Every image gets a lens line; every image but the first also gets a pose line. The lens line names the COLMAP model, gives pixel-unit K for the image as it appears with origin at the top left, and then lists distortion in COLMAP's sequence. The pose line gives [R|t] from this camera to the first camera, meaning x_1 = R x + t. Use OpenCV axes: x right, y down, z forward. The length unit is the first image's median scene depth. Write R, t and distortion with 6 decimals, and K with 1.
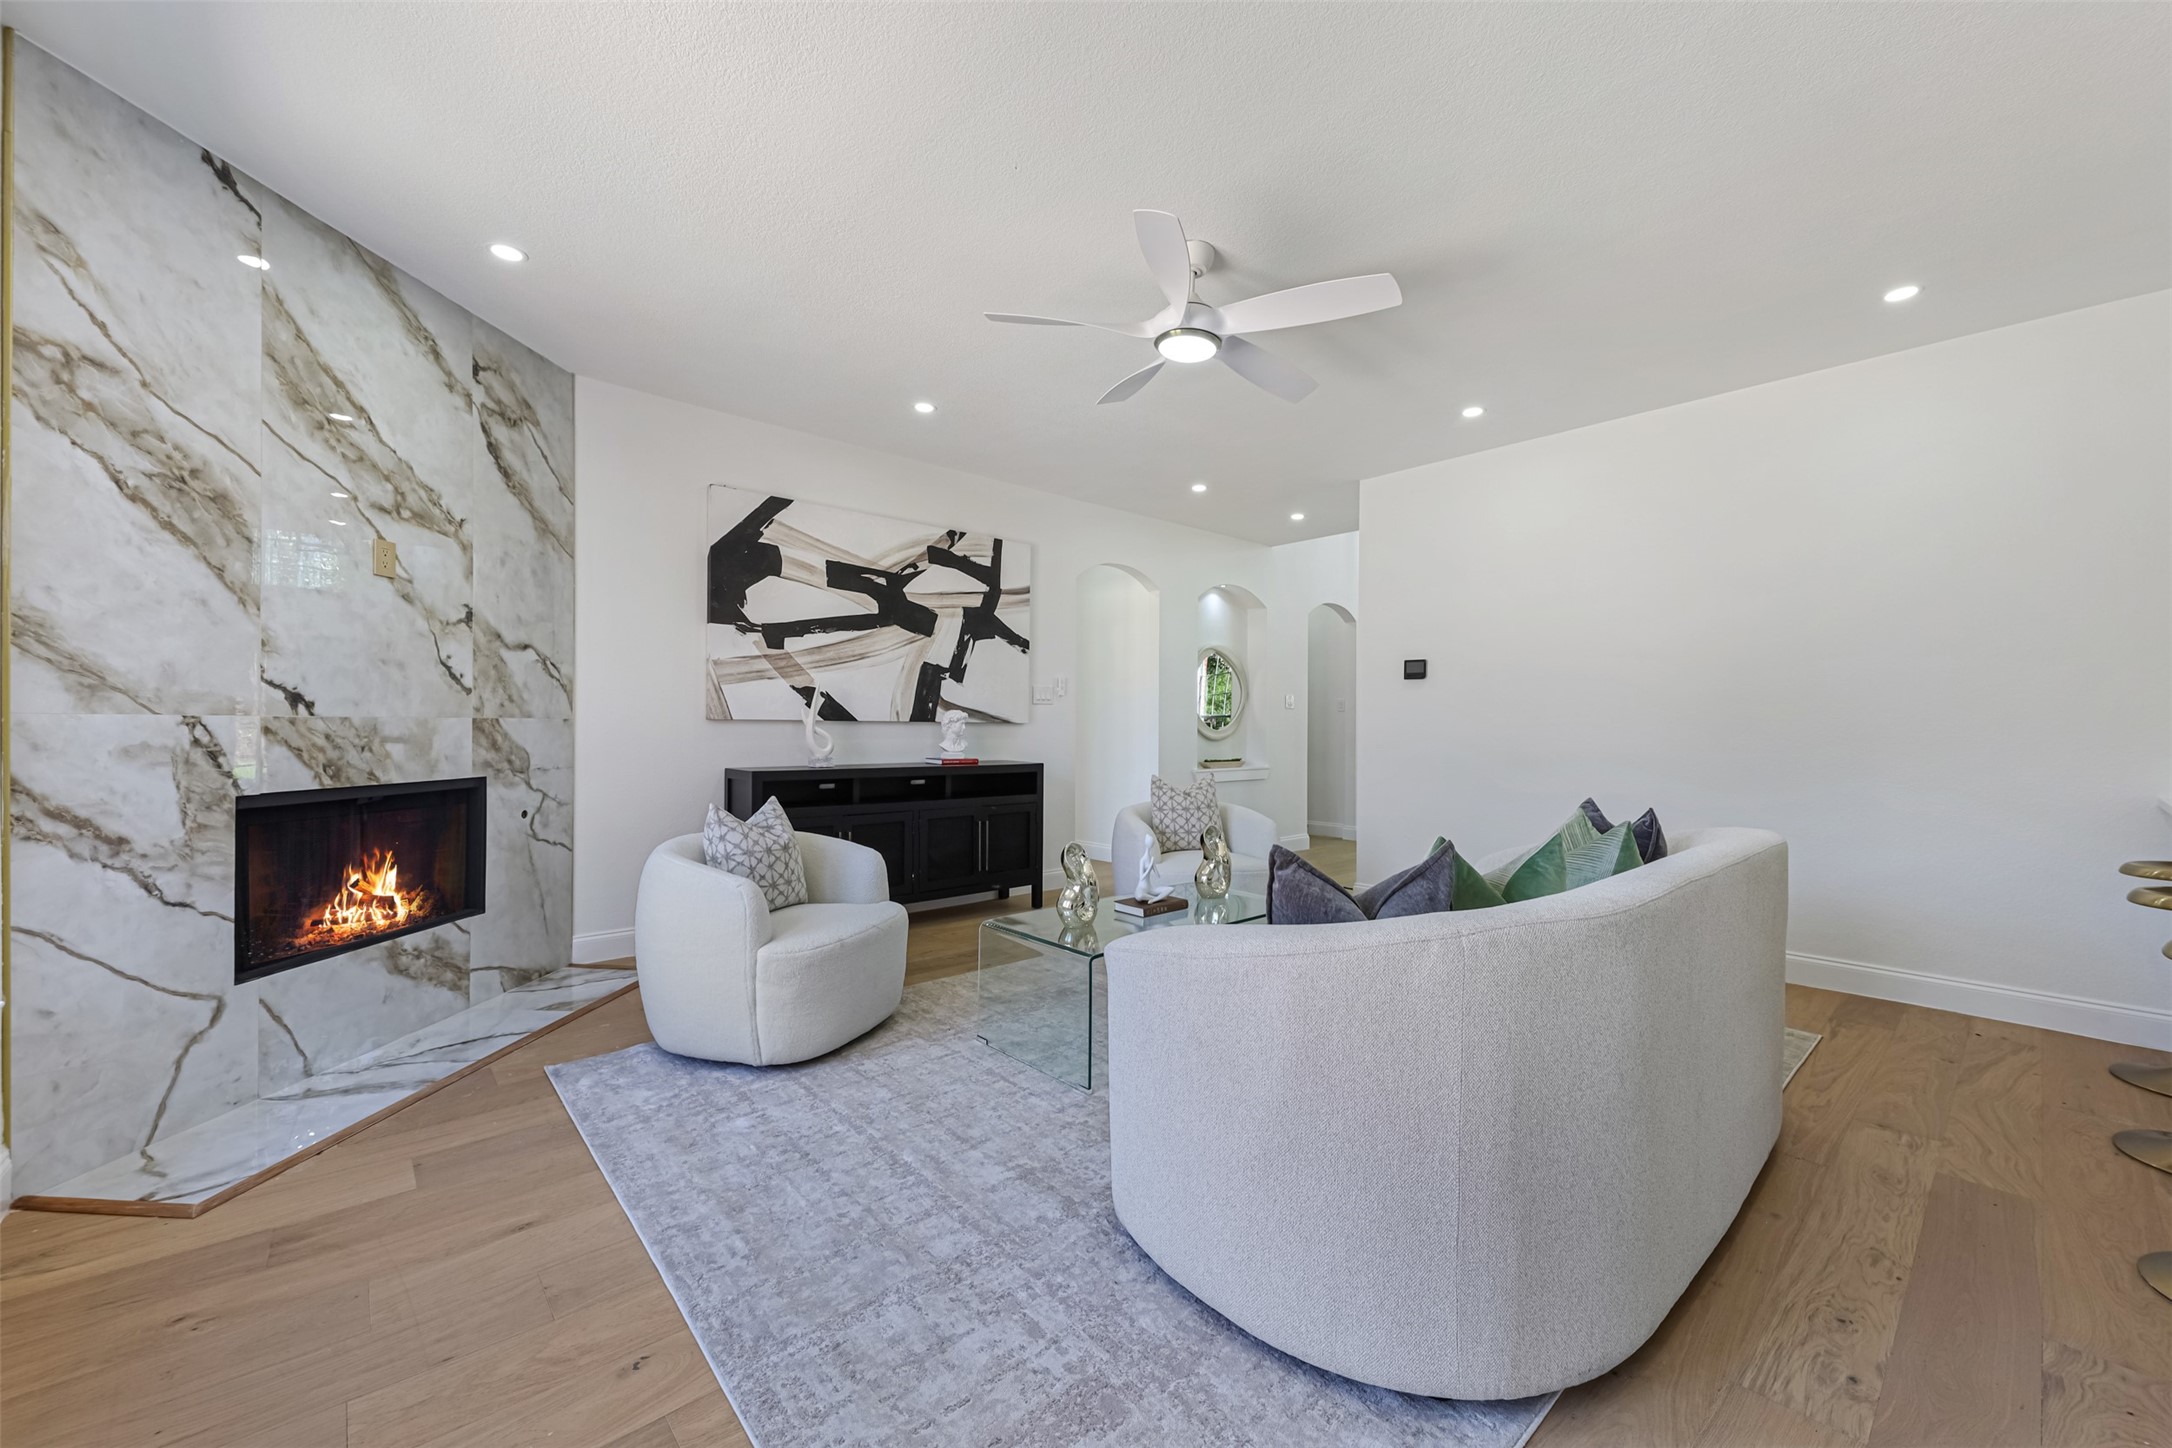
lens RADIAL K [[859.7, 0, 1105.3], [0, 859.7, 725.9], [0, 0, 1]] dist [0.019820, -0.009004]
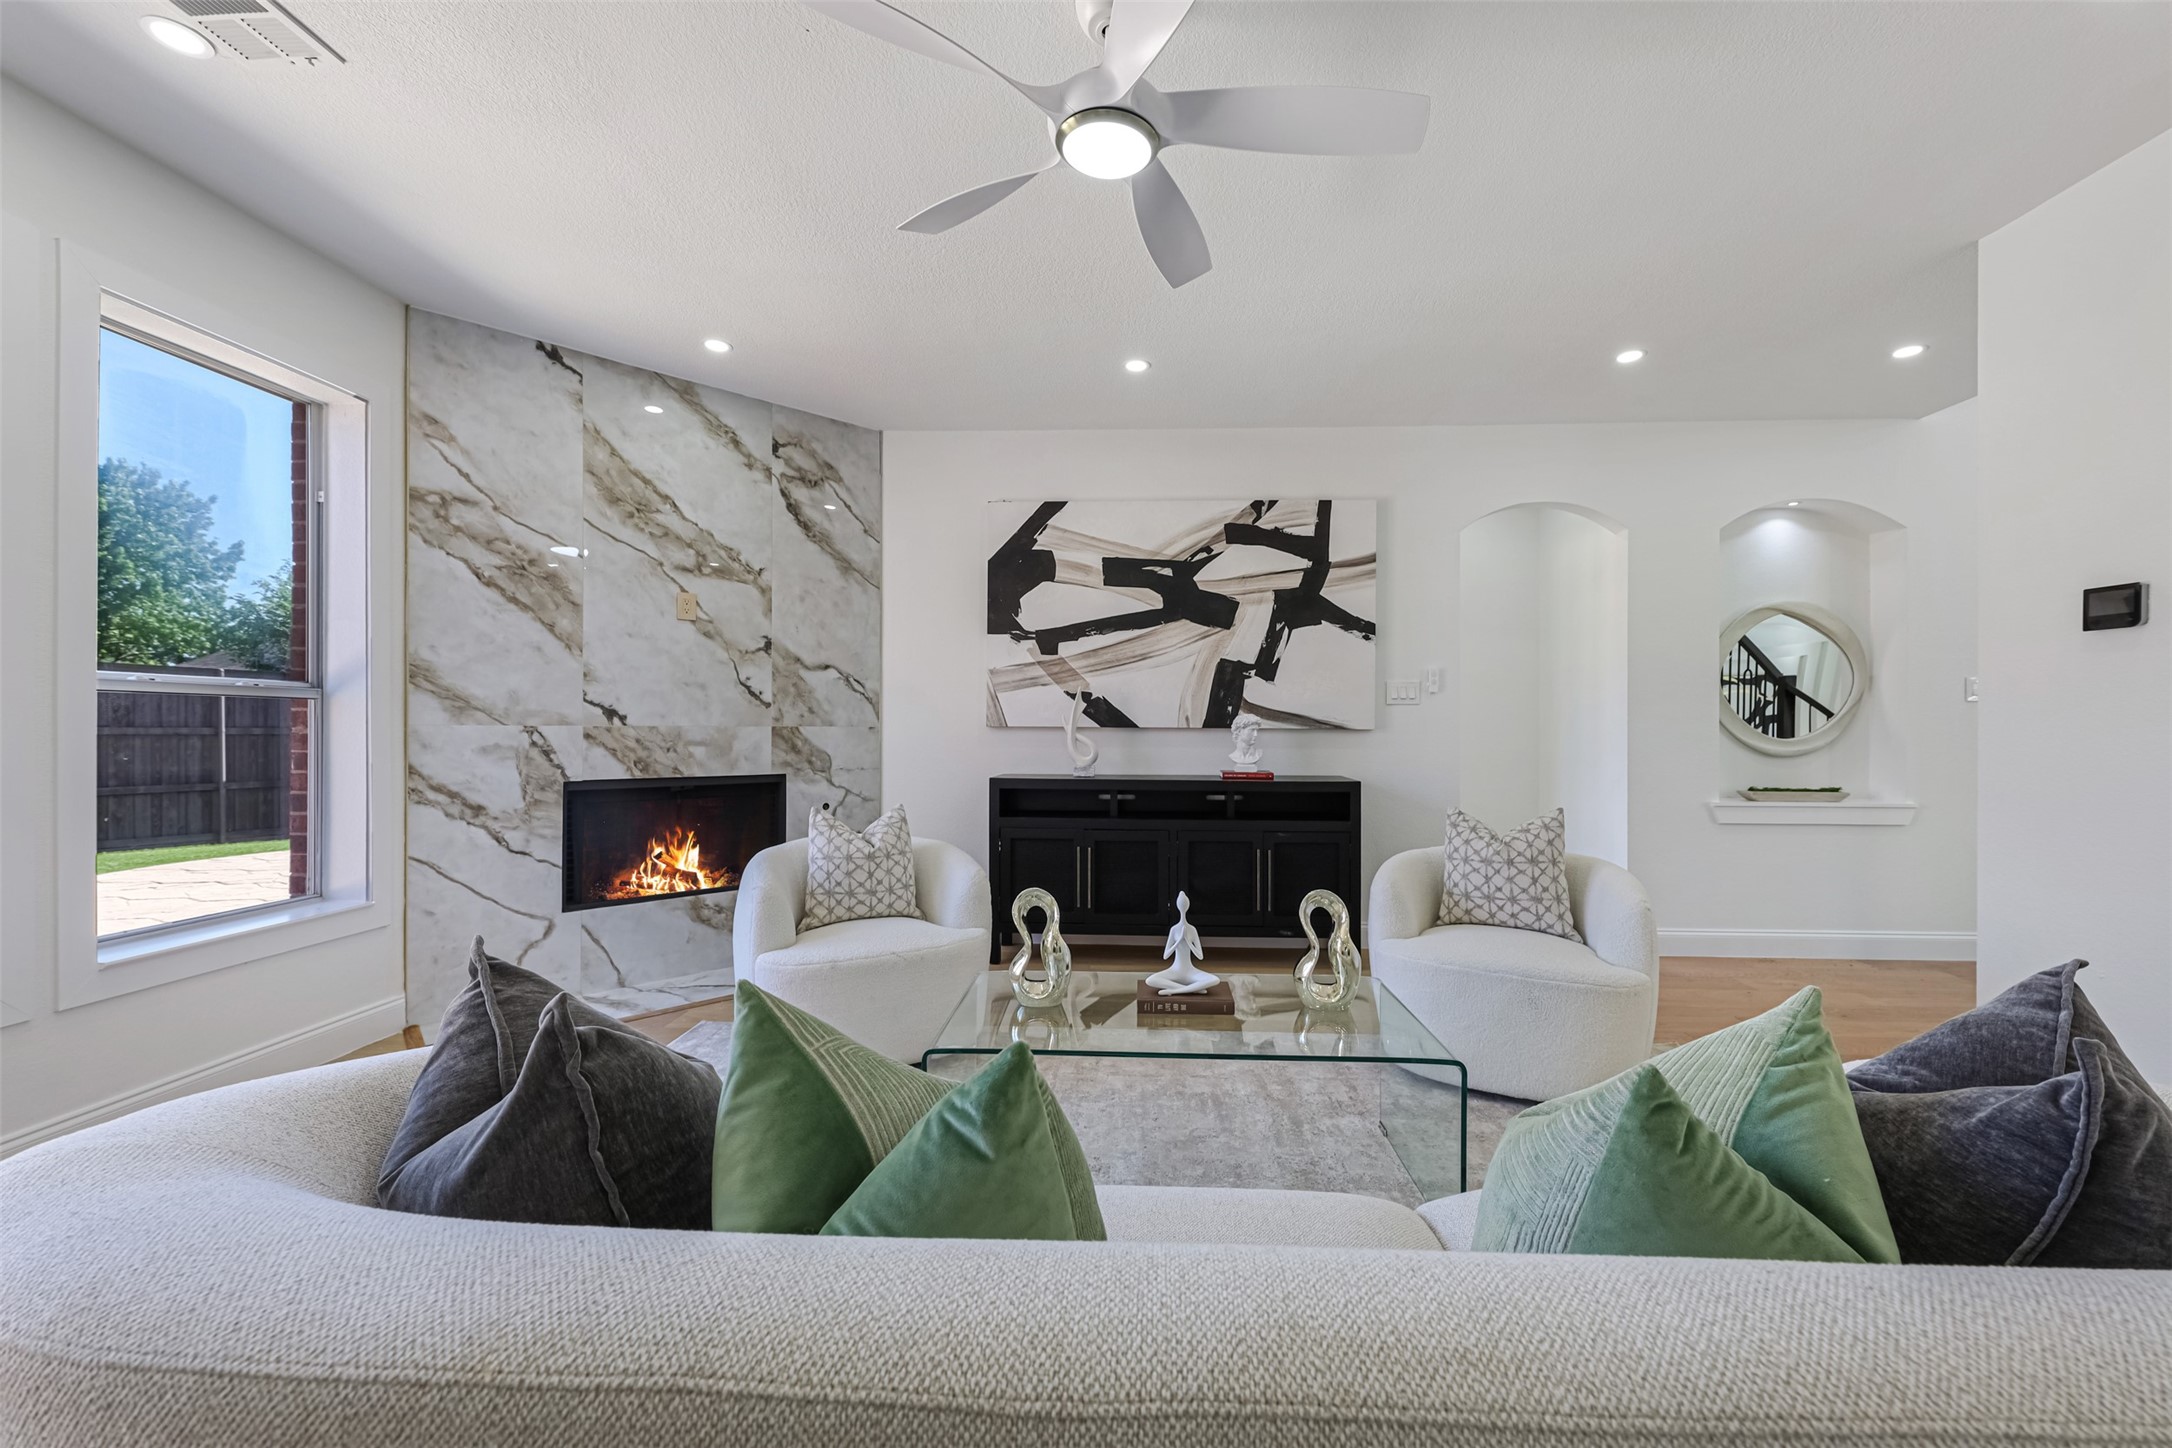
lens RADIAL K [[857.6, 0, 1094.7], [0, 857.6, 720.6], [0, 0, 1]] dist [0.012773, 0.000305]
pose [[0.703362, -0.010308, -0.710757, 0.465225], [0.000144, 0.999897, -0.014359, 0.000431], [0.710832, 0.009997, 0.703291, 0.452274]]
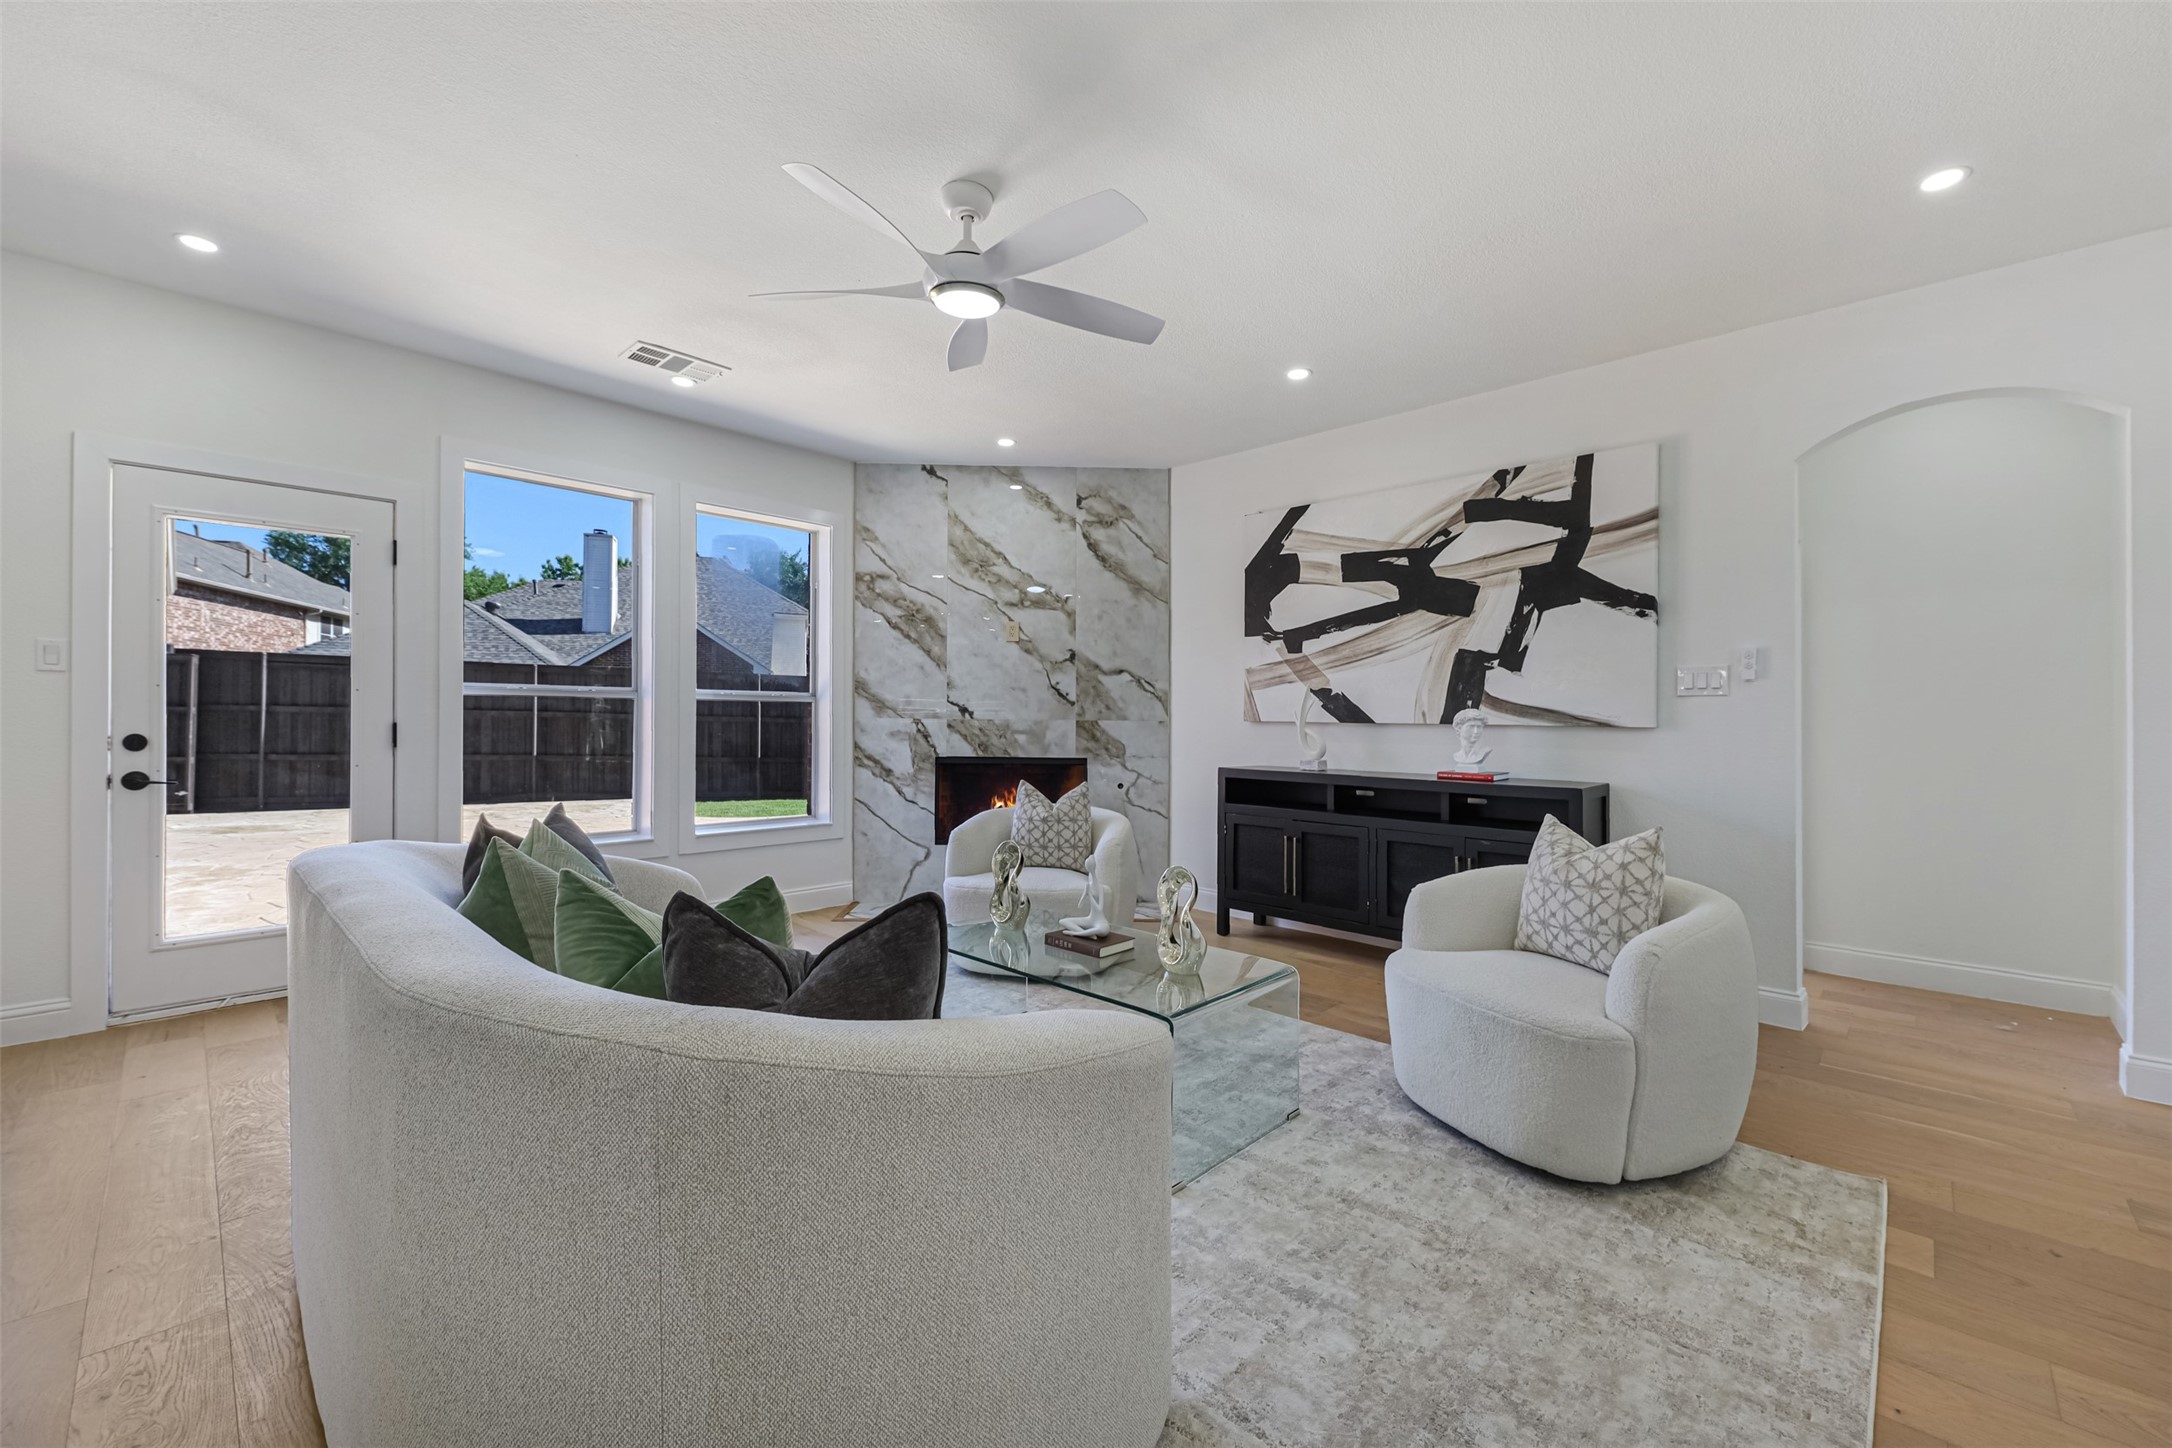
lens RADIAL K [[877.8, 0, 1081.1], [0, 877.8, 715.0], [0, 0, 1]] dist [0.000445, 0.000078]
pose [[0.056386, -0.010814, -0.998350, 0.861883], [-0.011240, 0.999871, -0.011465, -0.000195], [0.998346, 0.011868, 0.056257, 0.901840]]
